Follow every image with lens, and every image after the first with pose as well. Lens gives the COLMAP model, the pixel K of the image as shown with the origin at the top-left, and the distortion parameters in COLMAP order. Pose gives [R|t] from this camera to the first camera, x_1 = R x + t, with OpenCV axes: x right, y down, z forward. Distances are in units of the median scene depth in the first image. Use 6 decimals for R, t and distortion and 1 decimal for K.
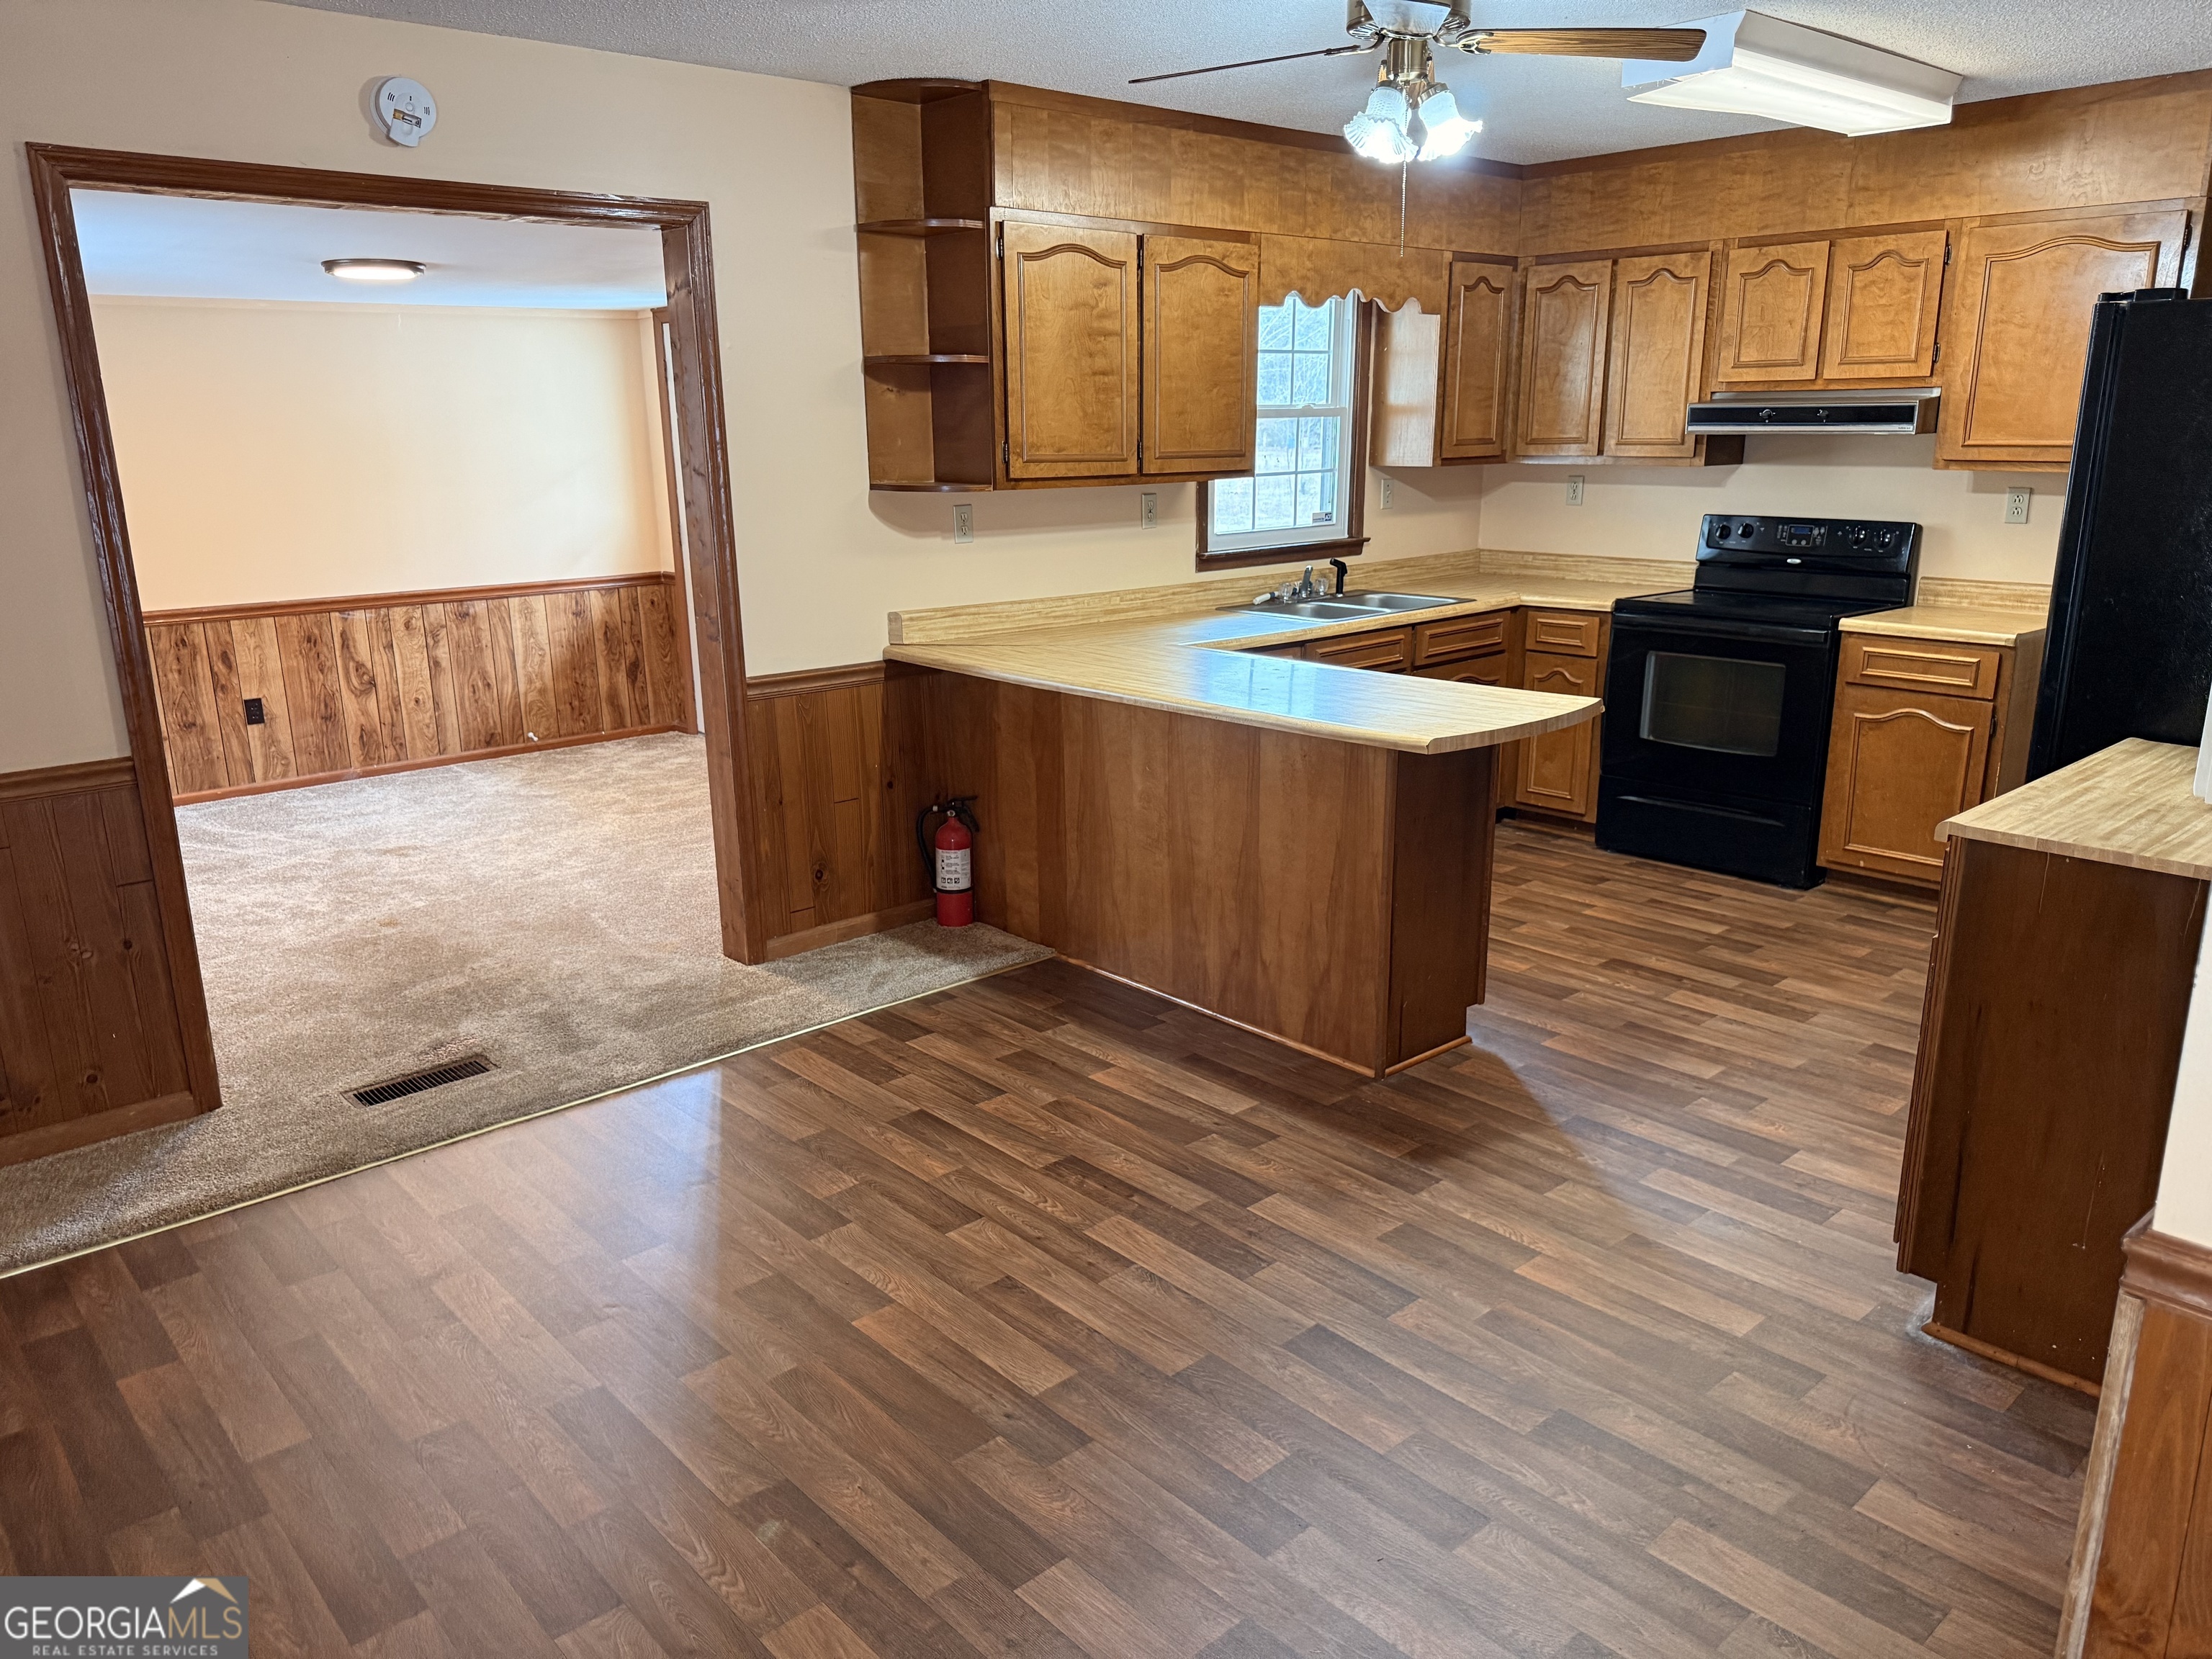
lens RADIAL K [[1560.4, 0, 1110.7], [0, 1560.4, 835.9], [0, 0, 1]] dist [0.078495, -0.112795]
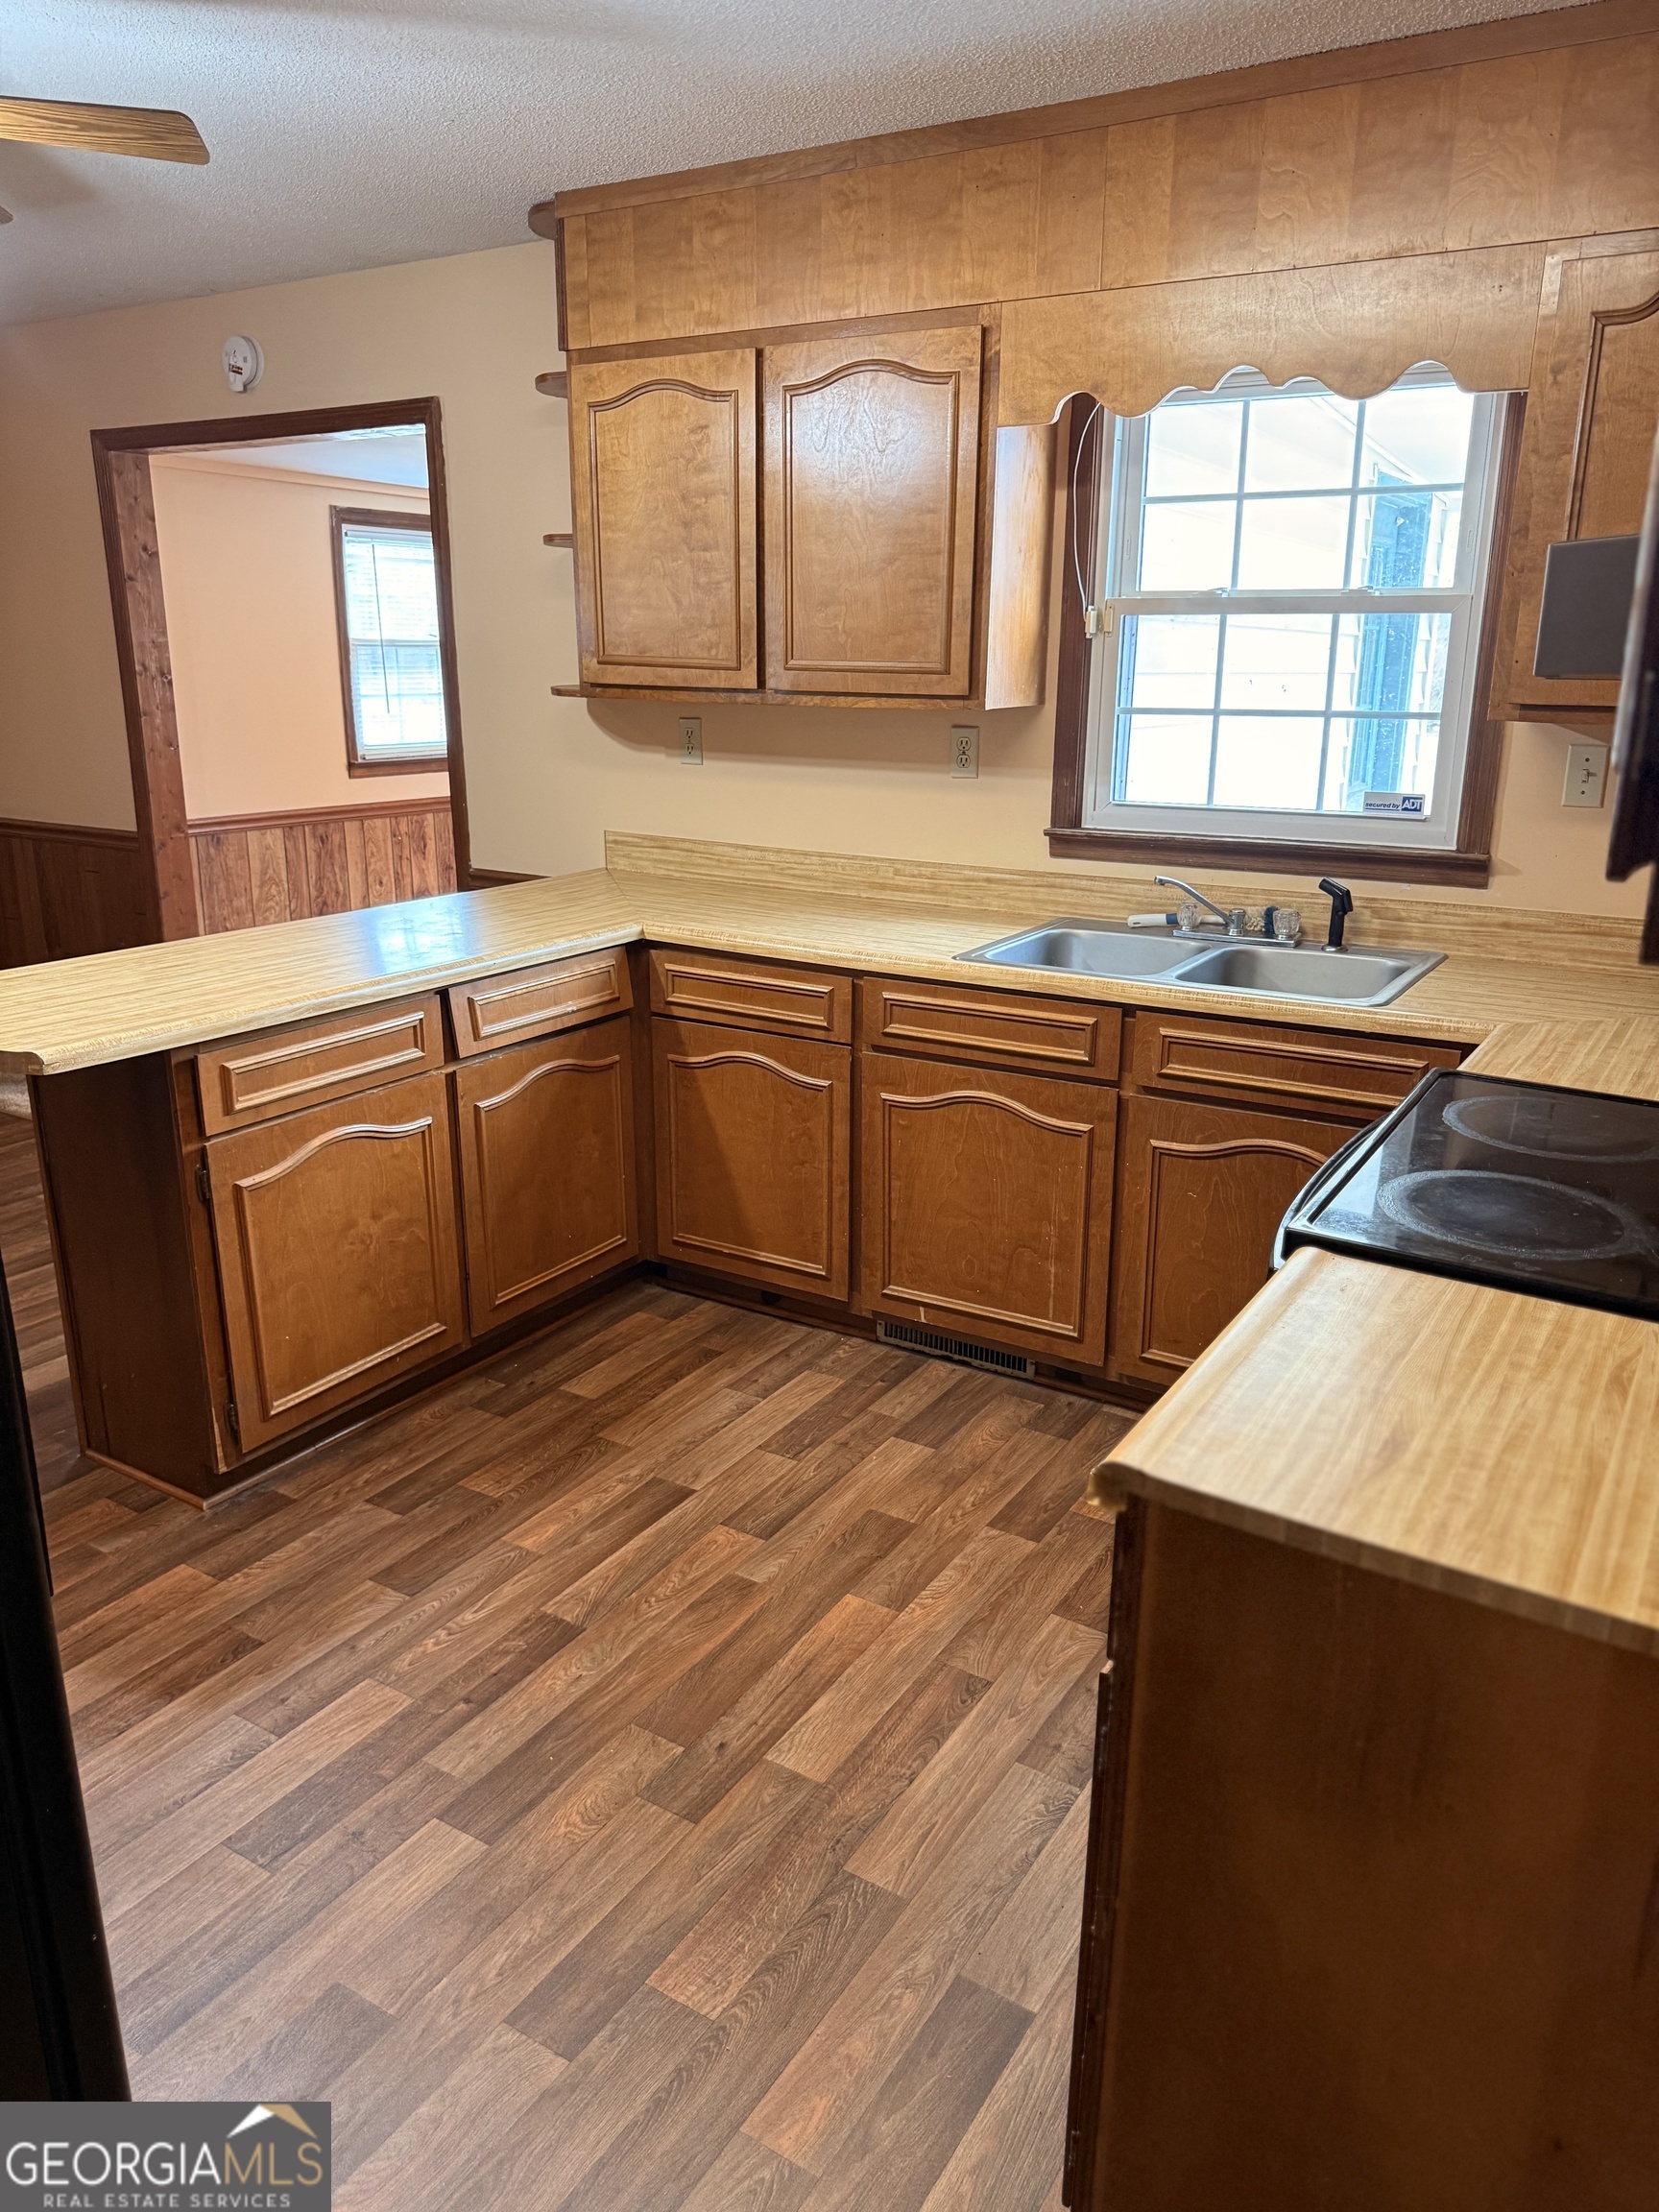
lens RADIAL K [[1560.4, 0, 814.9], [0, 1560.4, 1113.8], [0, 0, 1]] dist [0.078495, -0.112795]
pose [[0.278378, 0.291892, -0.915044, 0.668315], [-0.256659, 0.940664, 0.221983, -0.193721], [0.925544, 0.173059, 0.336777, 0.736520]]
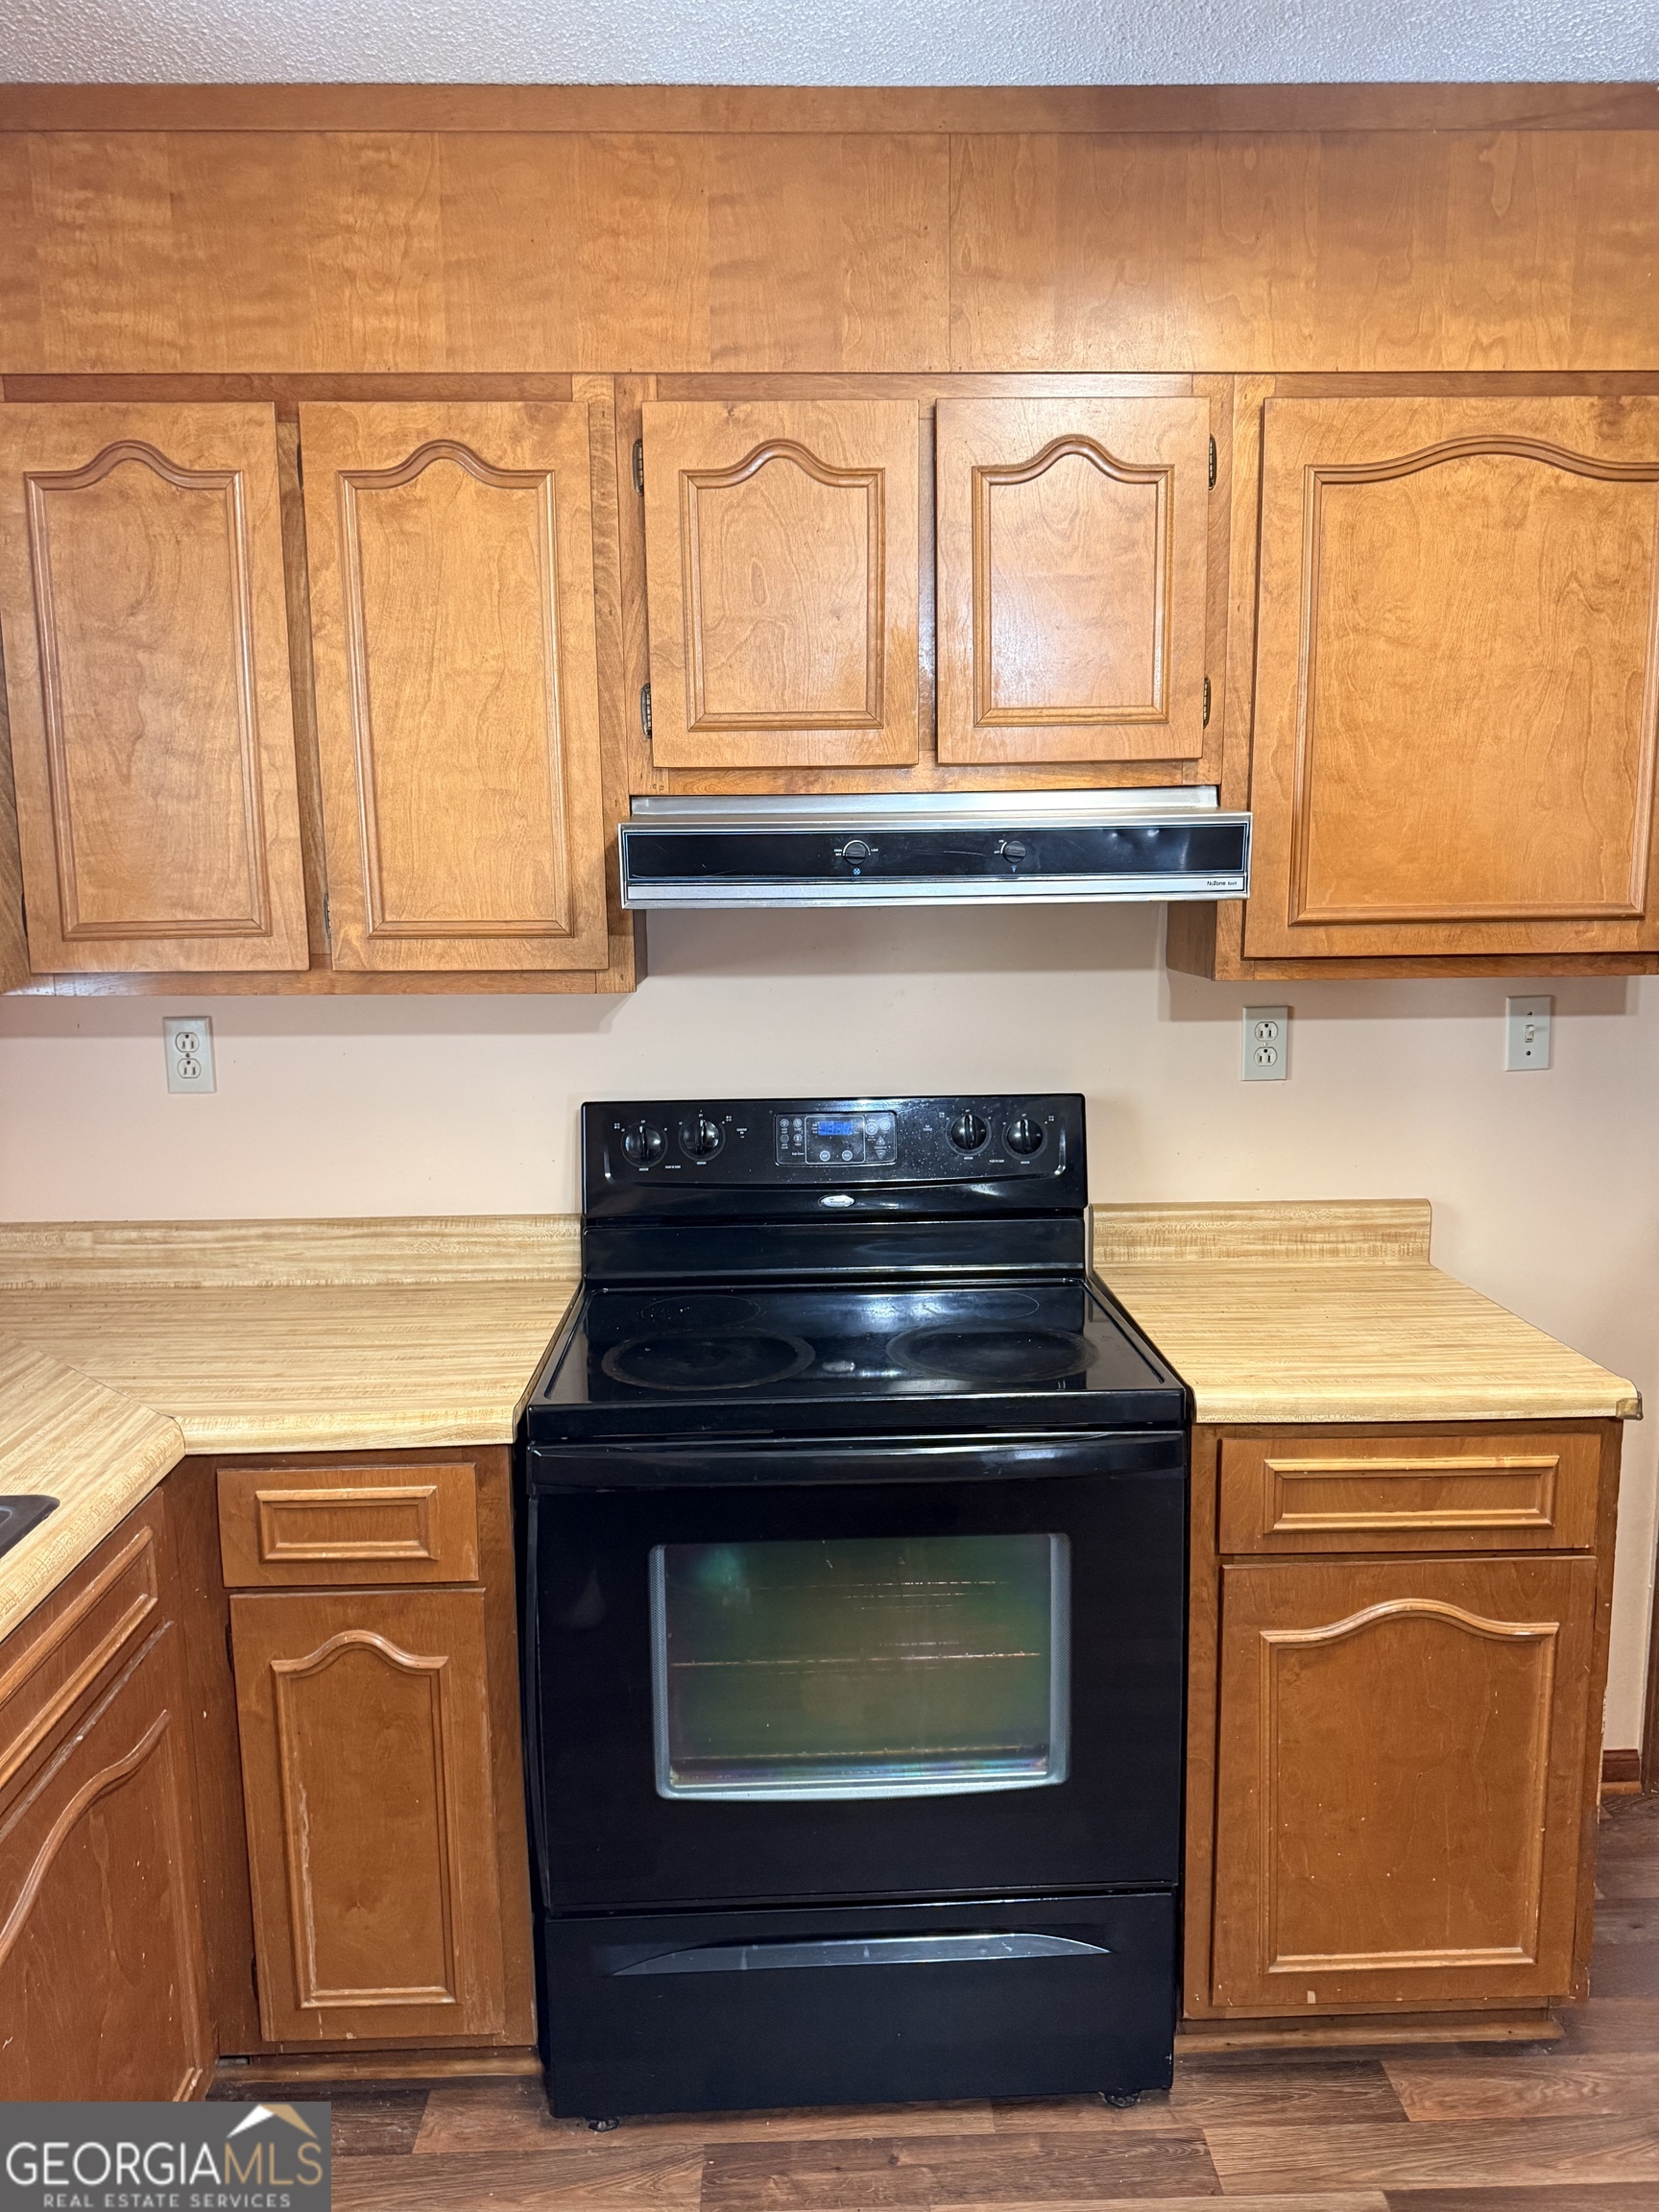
lens RADIAL K [[1560.4, 0, 827.4], [0, 1560.4, 1111.8], [0, 0, 1]] dist [0.078495, -0.112795]
pose [[0.652536, -0.118212, 0.748480, 0.131061], [0.202297, 0.979083, -0.021734, -0.195526], [-0.730255, 0.165598, 0.662801, 0.751906]]
